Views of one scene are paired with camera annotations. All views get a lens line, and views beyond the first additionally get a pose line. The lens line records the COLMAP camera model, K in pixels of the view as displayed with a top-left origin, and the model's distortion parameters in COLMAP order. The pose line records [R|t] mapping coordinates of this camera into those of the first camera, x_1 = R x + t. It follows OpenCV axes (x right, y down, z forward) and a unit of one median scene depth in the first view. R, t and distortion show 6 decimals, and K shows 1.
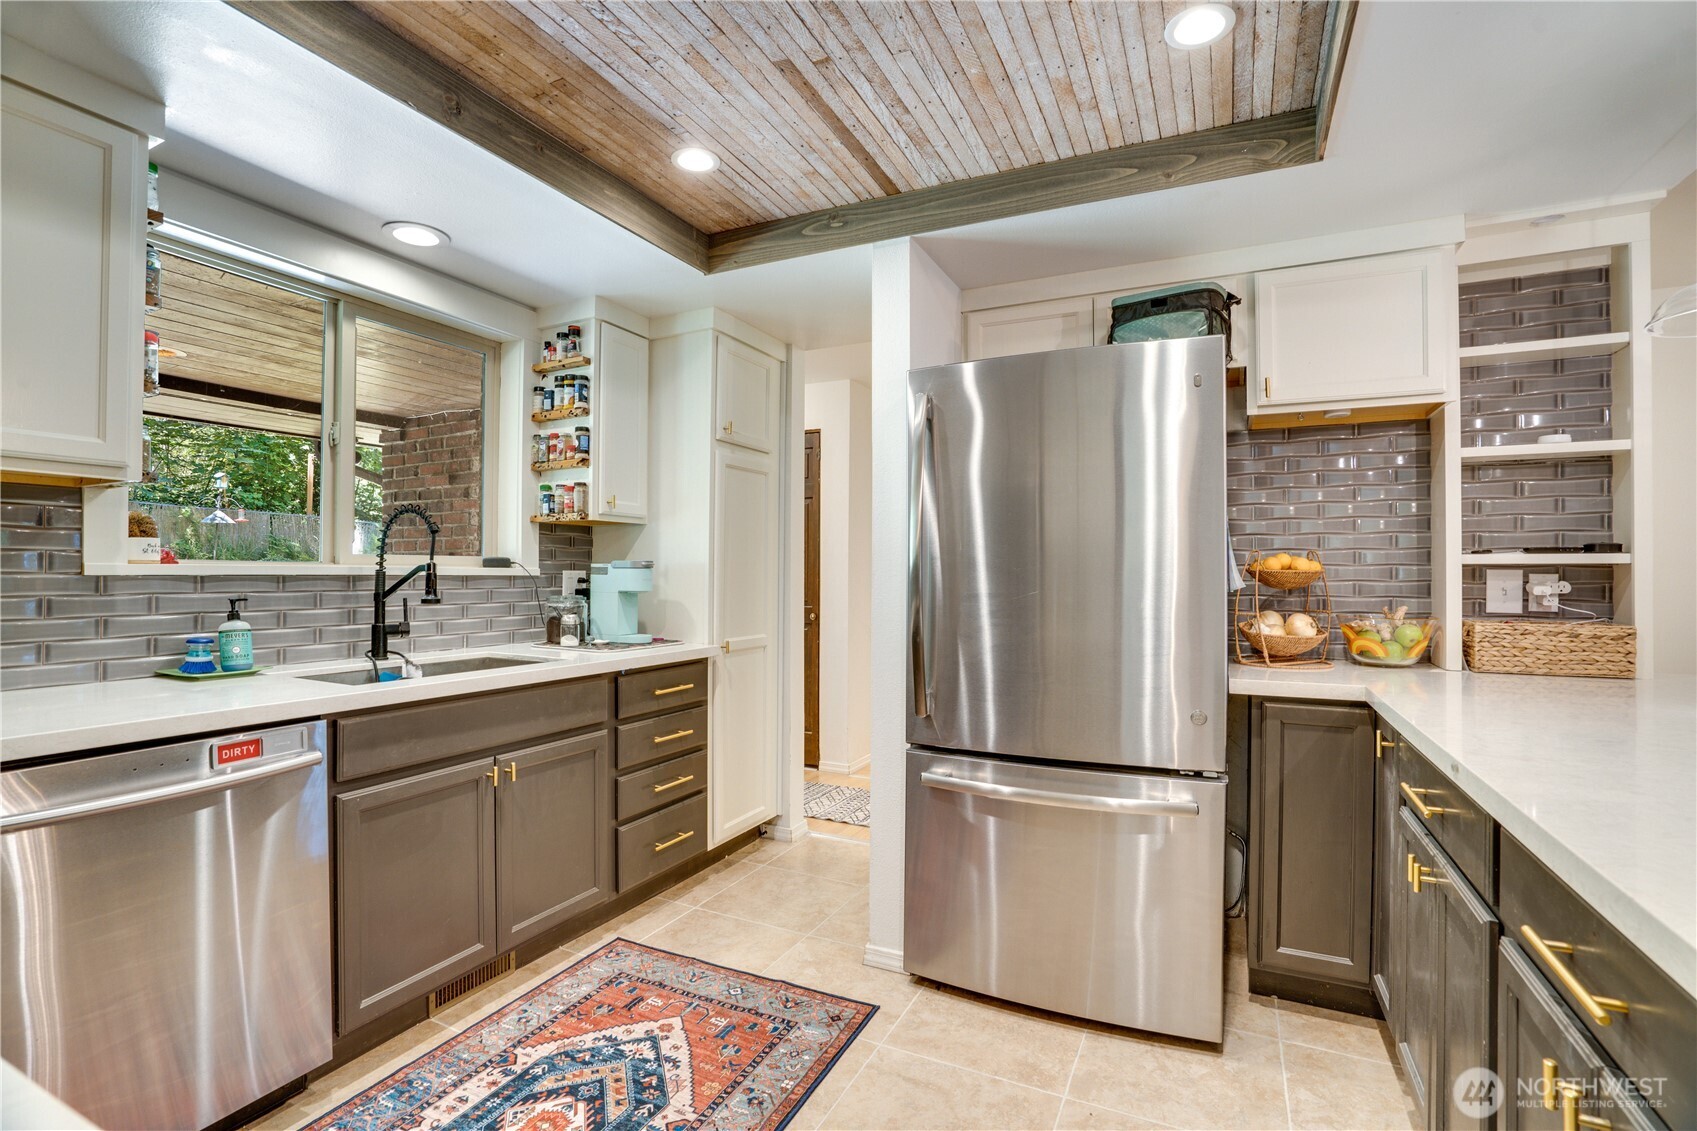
lens RADIAL K [[776.1, 0, 829.3], [0, 776.1, 575.0], [0, 0, 1]] dist [-0.048768, 0.013546]
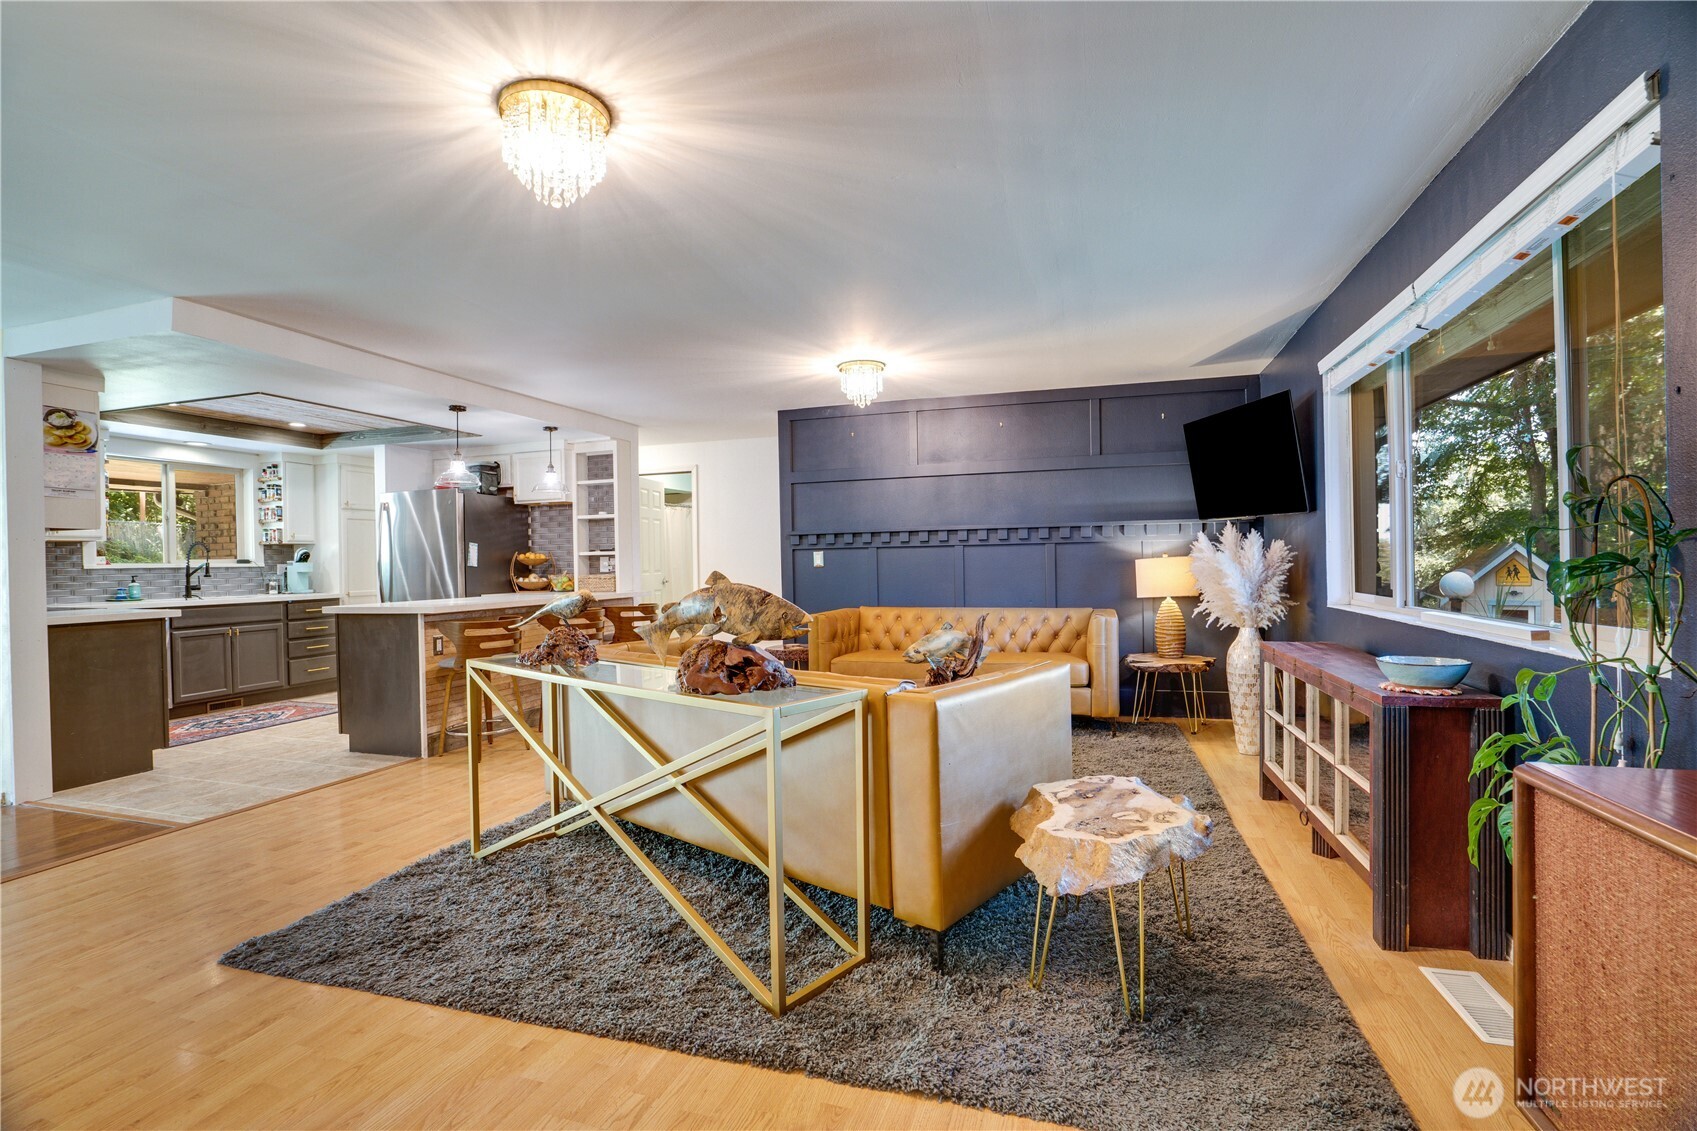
lens RADIAL K [[776.1, 0, 835.4], [0, 776.1, 568.8], [0, 0, 1]] dist [-0.048768, 0.013546]
pose [[0.988676, -0.022489, 0.148373, 1.360438], [0.021062, 0.999716, 0.011181, 0.024810], [-0.148582, -0.007929, 0.988868, -2.102723]]
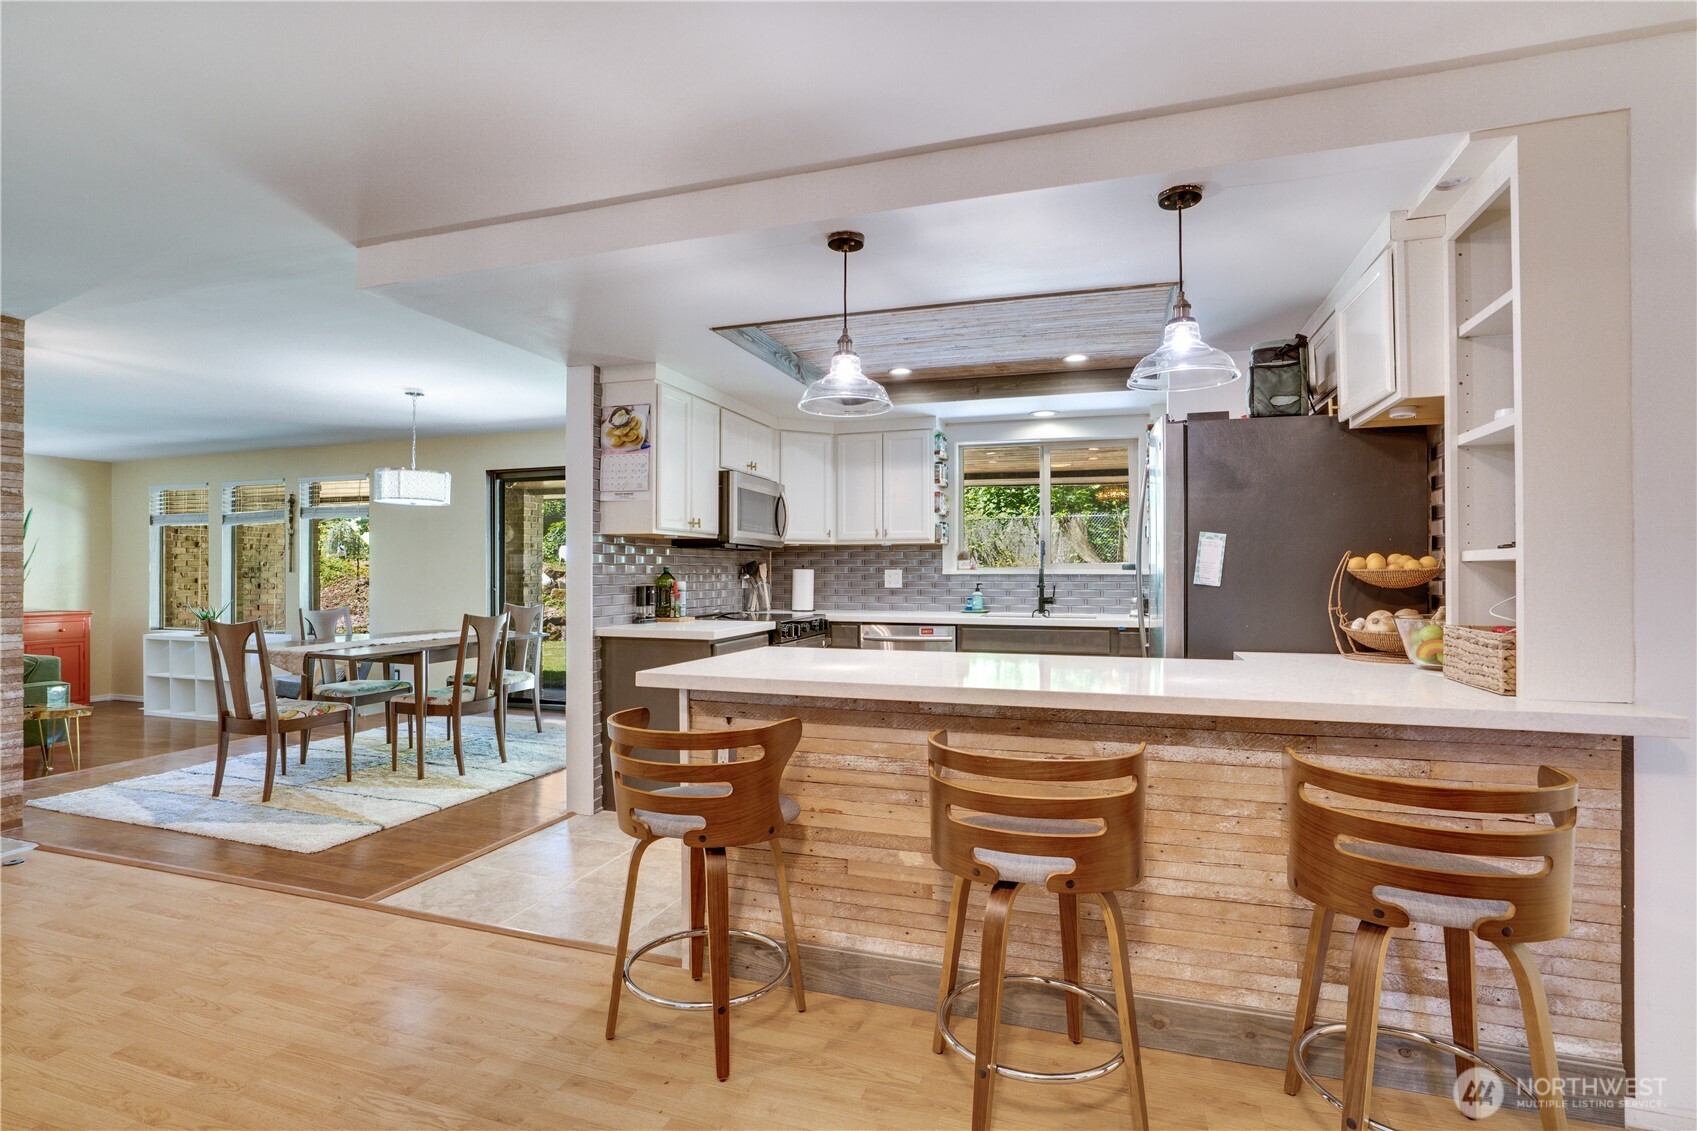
lens RADIAL K [[832.6, 0, 845.3], [0, 832.6, 561.4], [0, 0, 1]] dist [-0.025407, 0.003752]
pose [[0.141195, -0.015284, -0.989864, 1.703311], [0.000208, 0.999881, -0.015409, -0.000017], [0.989982, 0.001970, 0.141181, 0.128355]]
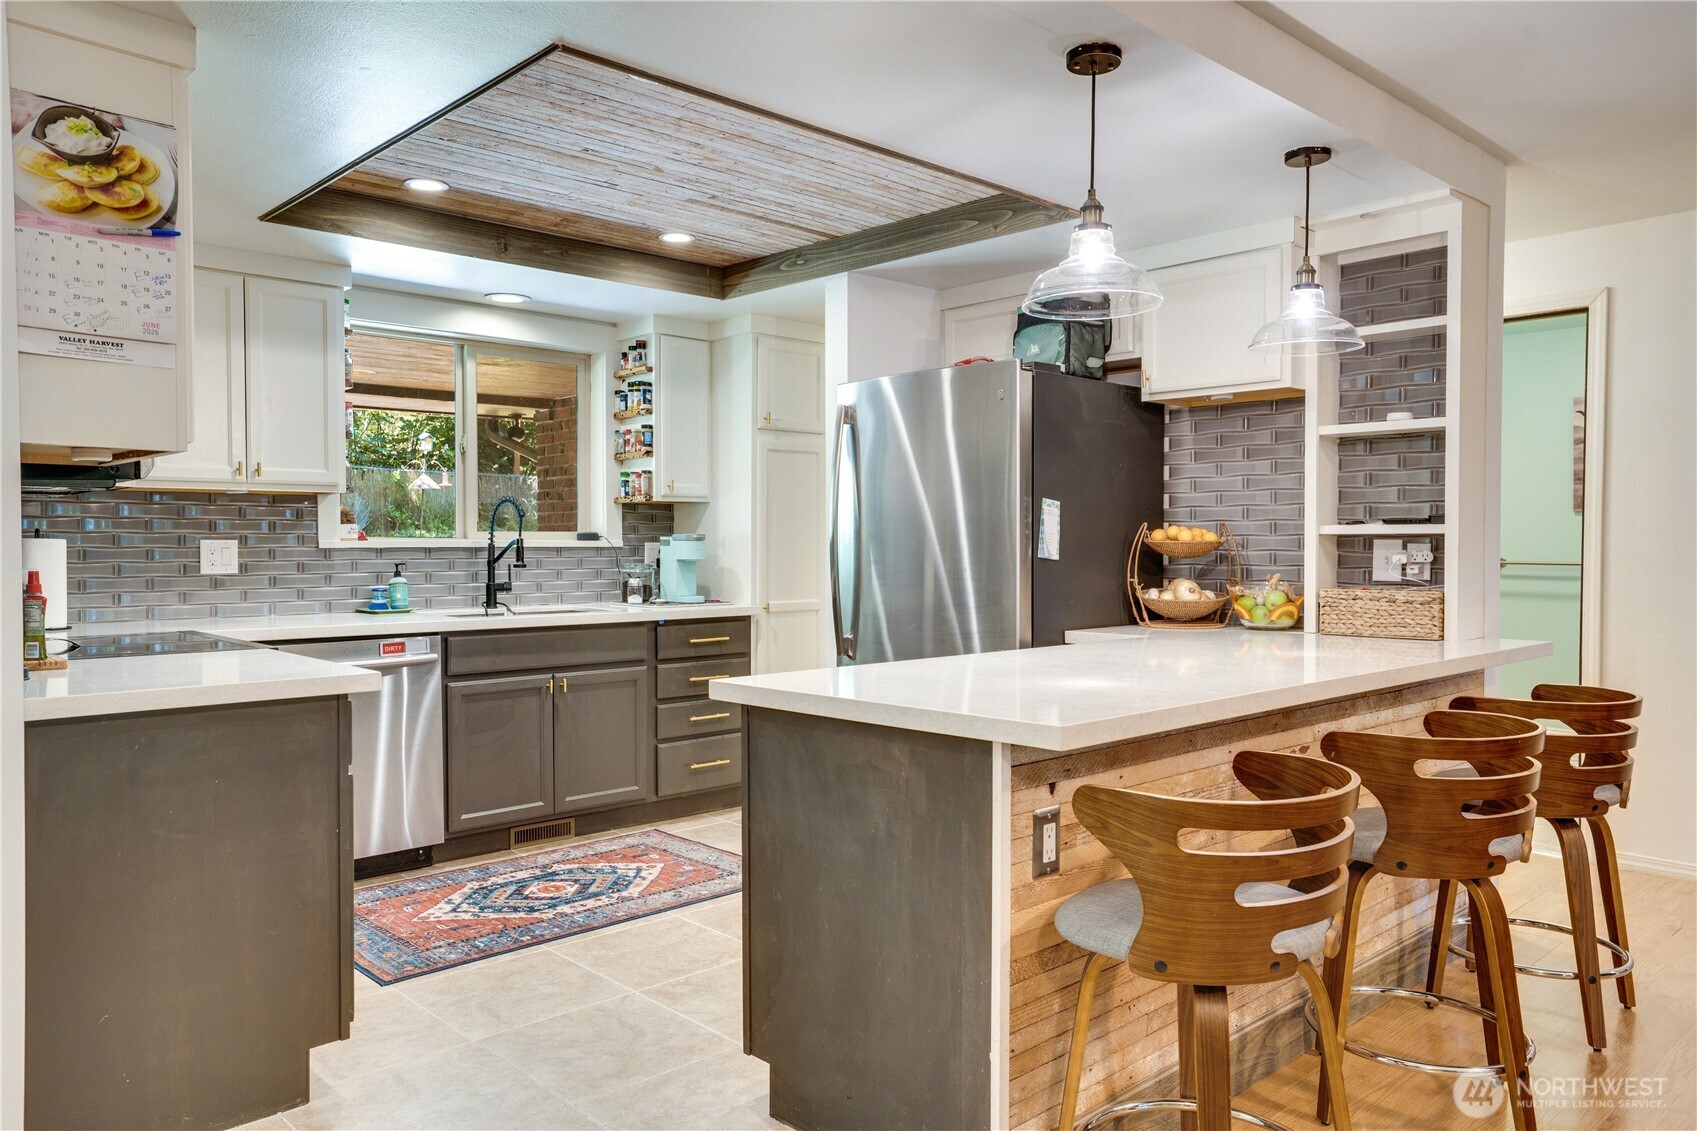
lens RADIAL K [[1171.8, 0, 826.2], [0, 1171.8, 577.7], [0, 0, 1]] dist [-0.005646, 0.015732]
pose [[0.935499, 0.006641, -0.353267, 0.758485], [0.004119, 0.999550, 0.029697, -0.005318], [0.353305, -0.029236, 0.935051, -0.803060]]
